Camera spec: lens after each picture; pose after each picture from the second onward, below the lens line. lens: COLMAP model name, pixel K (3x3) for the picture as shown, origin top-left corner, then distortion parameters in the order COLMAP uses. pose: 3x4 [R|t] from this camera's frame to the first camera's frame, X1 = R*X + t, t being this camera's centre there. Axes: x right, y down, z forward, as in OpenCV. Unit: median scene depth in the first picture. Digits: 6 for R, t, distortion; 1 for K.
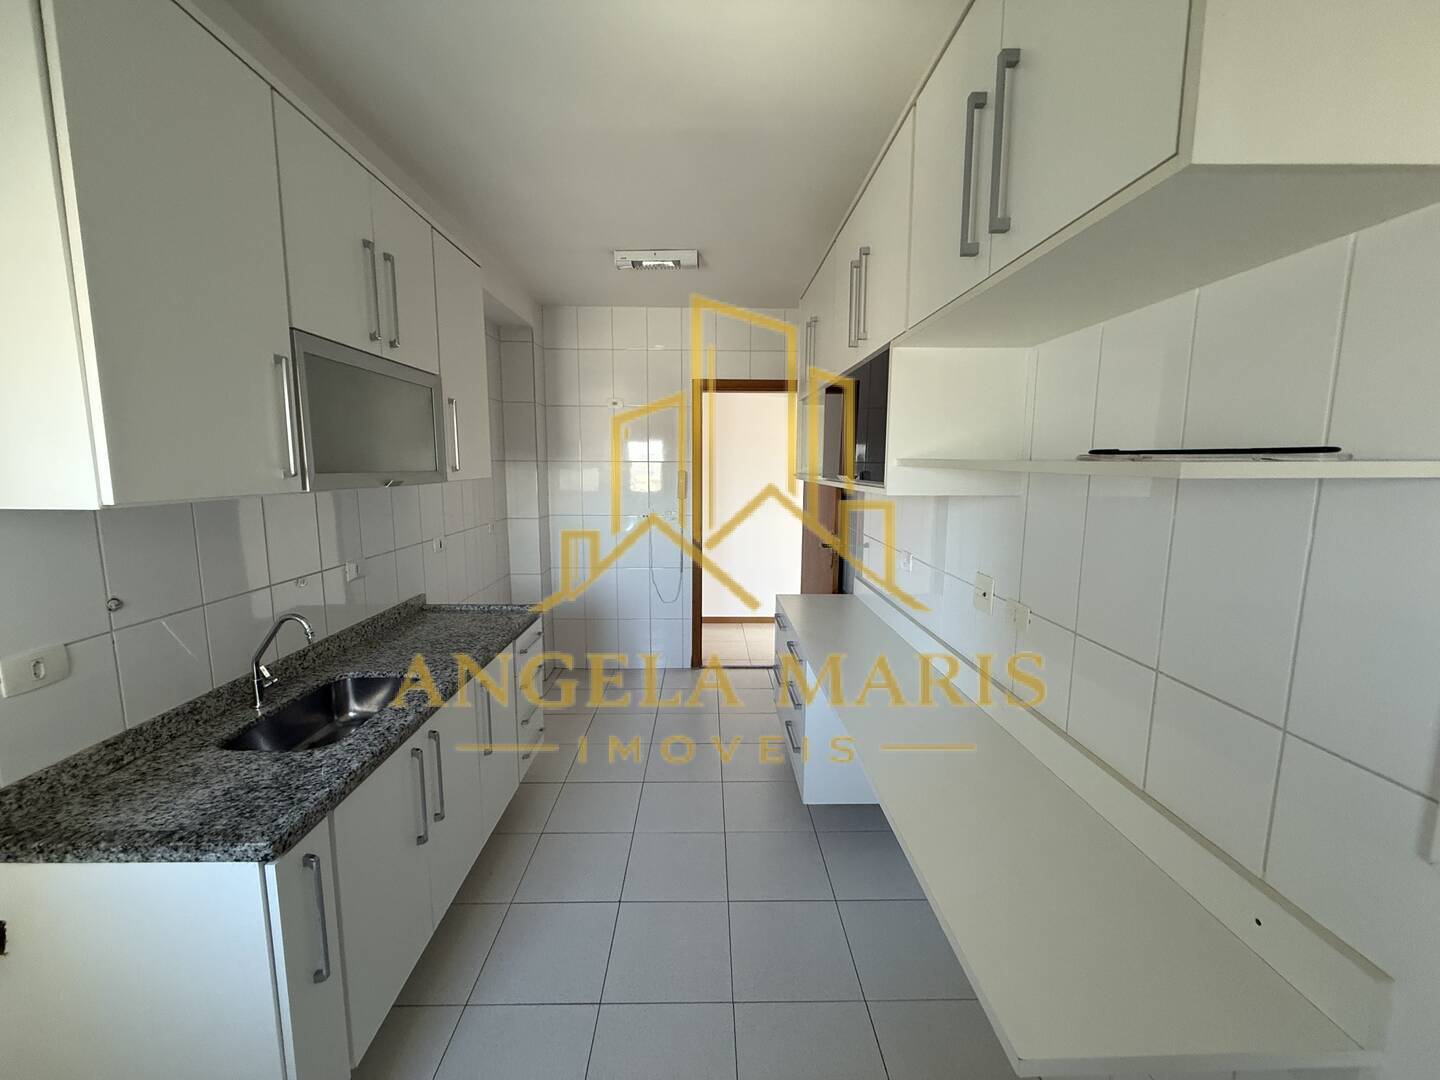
lens RADIAL K [[574.3, 0, 716.6], [0, 574.3, 539.5], [0, 0, 1]] dist [-0.000943, 0.000759]
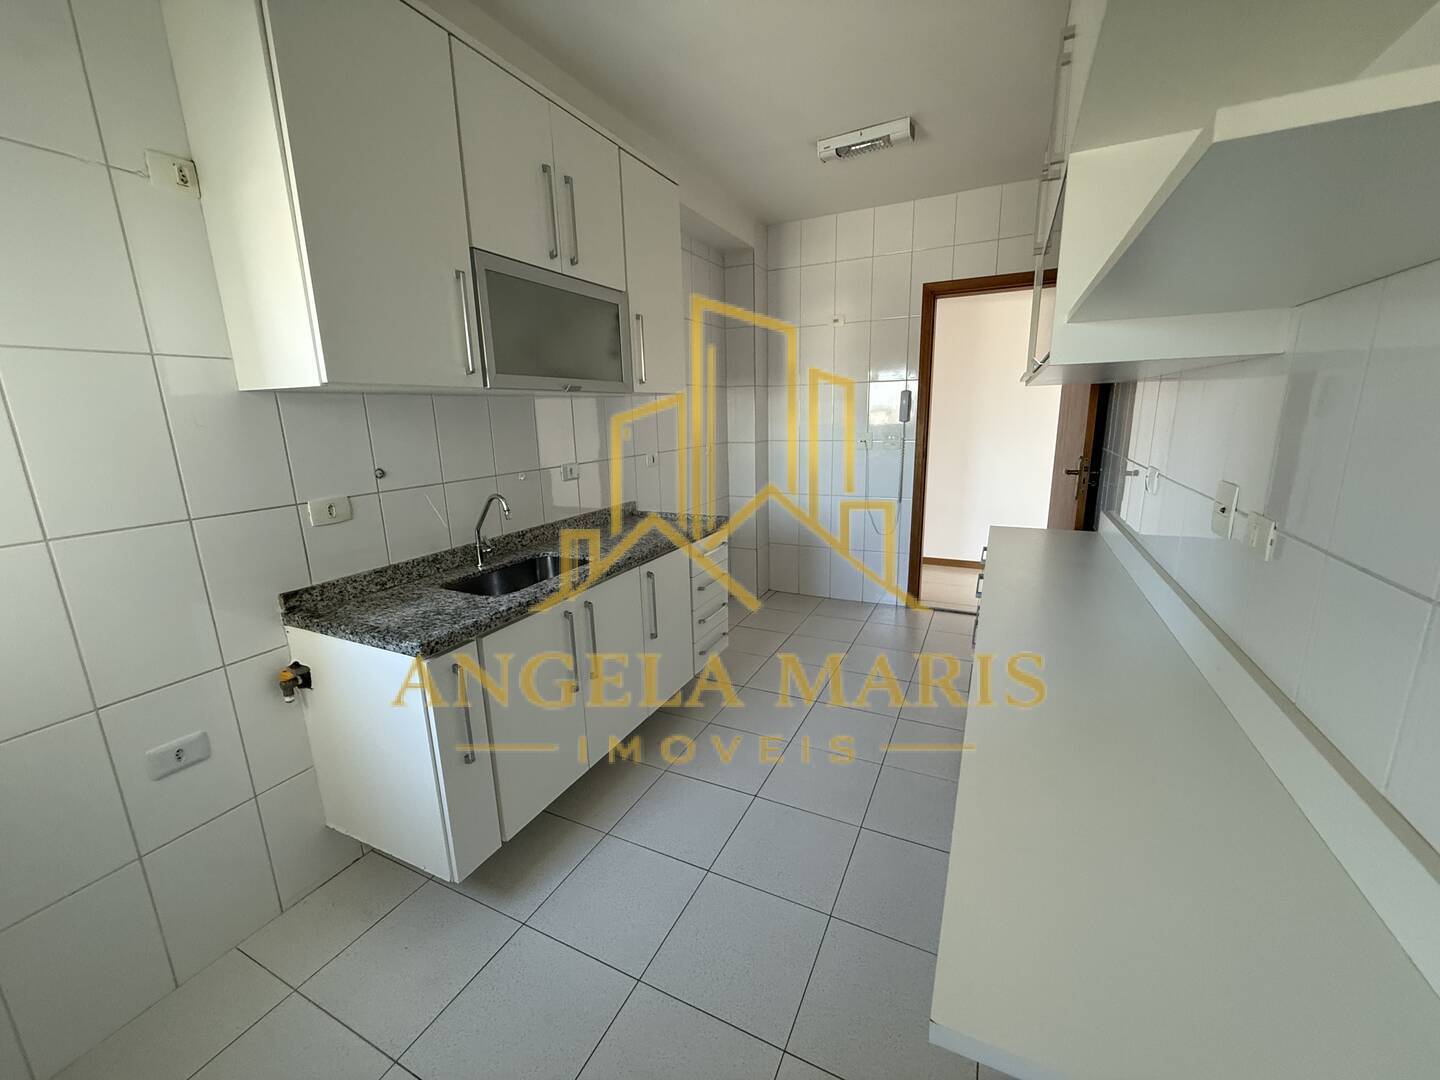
lens RADIAL K [[574.3, 0, 716.8], [0, 574.3, 540.2], [0, 0, 1]] dist [-0.000943, 0.000759]
pose [[0.889279, 0.073370, -0.451441, 0.269923], [-0.031575, 0.994543, 0.099439, 0.093683], [0.456273, -0.074175, 0.886743, 0.109806]]
